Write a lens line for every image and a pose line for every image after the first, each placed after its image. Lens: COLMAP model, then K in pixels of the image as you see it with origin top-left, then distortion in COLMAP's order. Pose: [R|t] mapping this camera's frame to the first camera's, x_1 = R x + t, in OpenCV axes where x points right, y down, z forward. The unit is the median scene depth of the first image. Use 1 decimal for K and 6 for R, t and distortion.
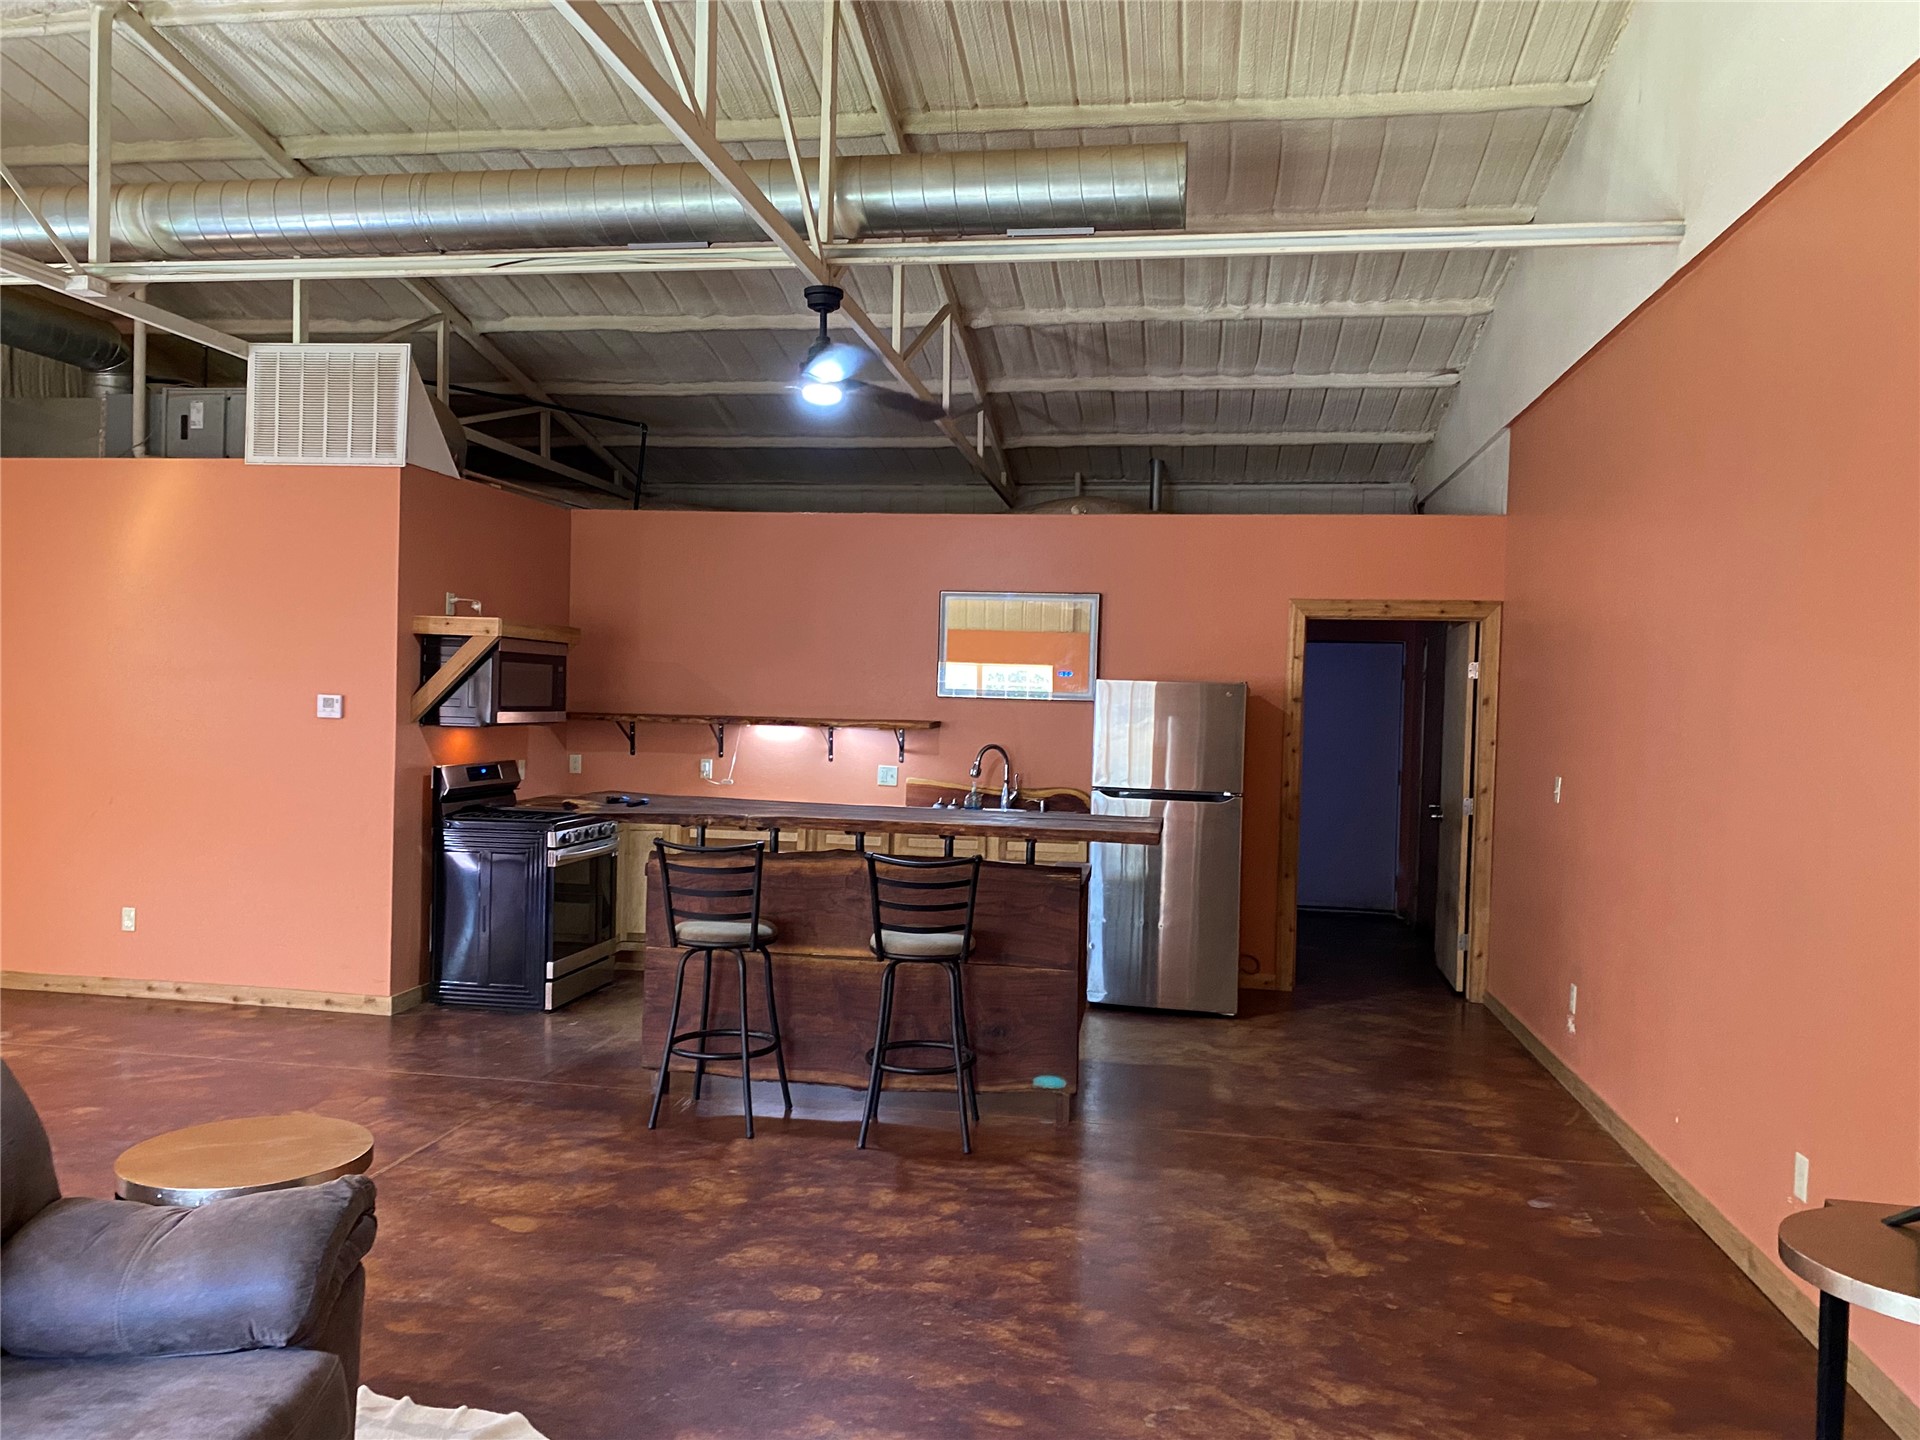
lens RADIAL K [[1457.9, 0, 936.6], [0, 1457.9, 720.7], [0, 0, 1]] dist [0.021449, -0.012698]
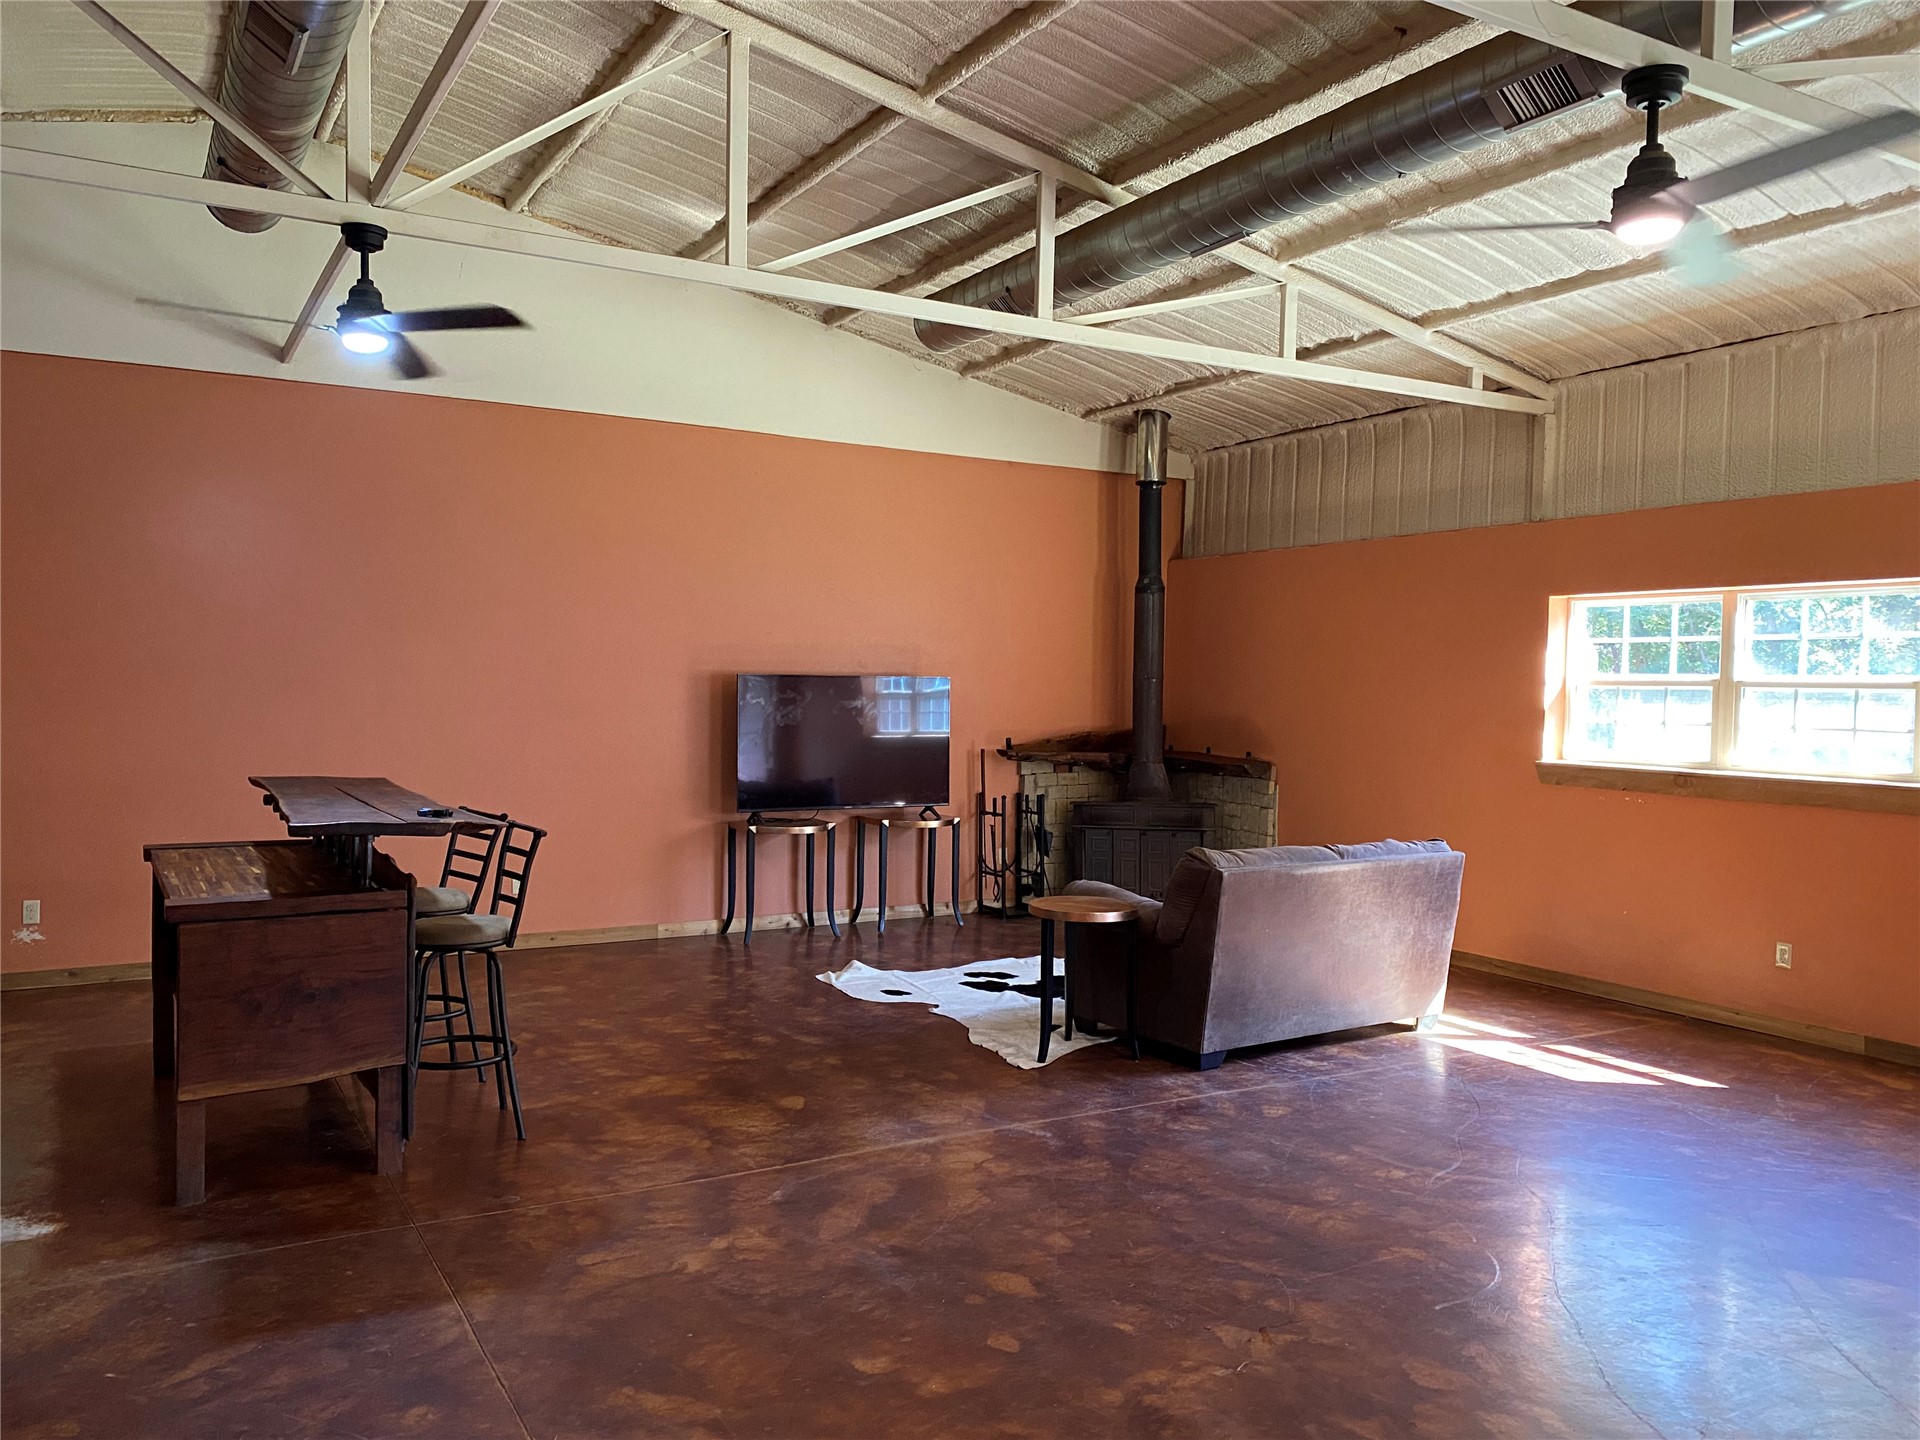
lens RADIAL K [[1477.4, 0, 960.0], [0, 1477.4, 720.0], [0, 0, 1]] dist [0.045324, -0.060542]
pose [[-0.643618, -0.056616, 0.763250, -0.825821], [-0.015266, 0.998011, 0.061157, -0.040629], [-0.765194, 0.027710, -0.643203, 1.052031]]
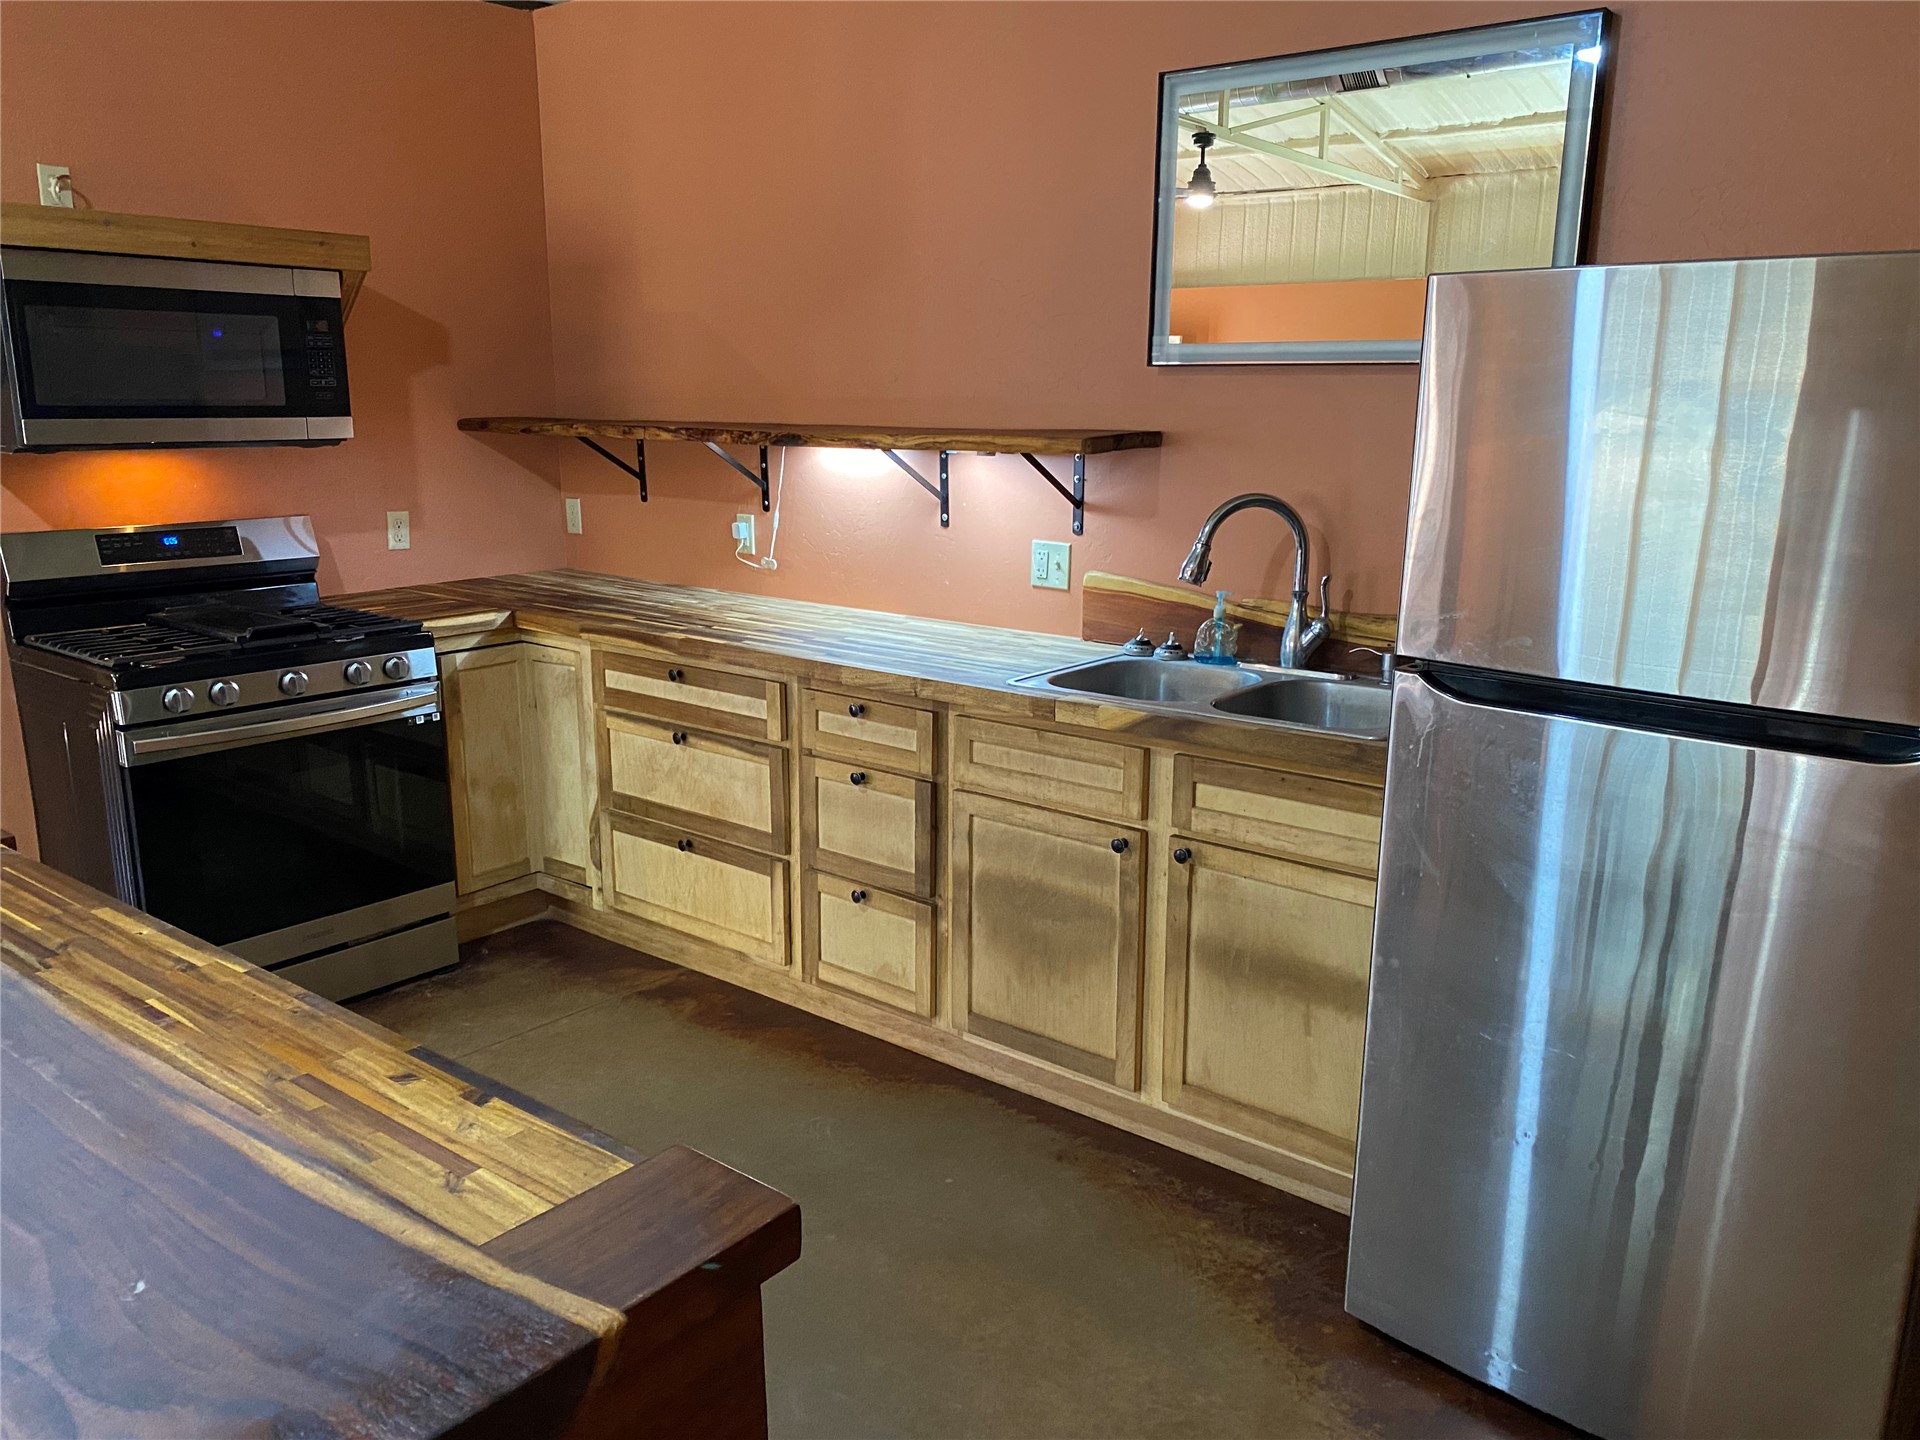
lens RADIAL K [[1476.7, 0, 960.0], [0, 1476.7, 720.0], [0, 0, 1]] dist [0.104037, -0.216293]
pose [[0.875709, 0.086596, -0.475011, 0.186313], [0.008415, 0.980899, 0.194334, -0.002730], [0.482766, -0.174178, 0.858253, 0.737752]]
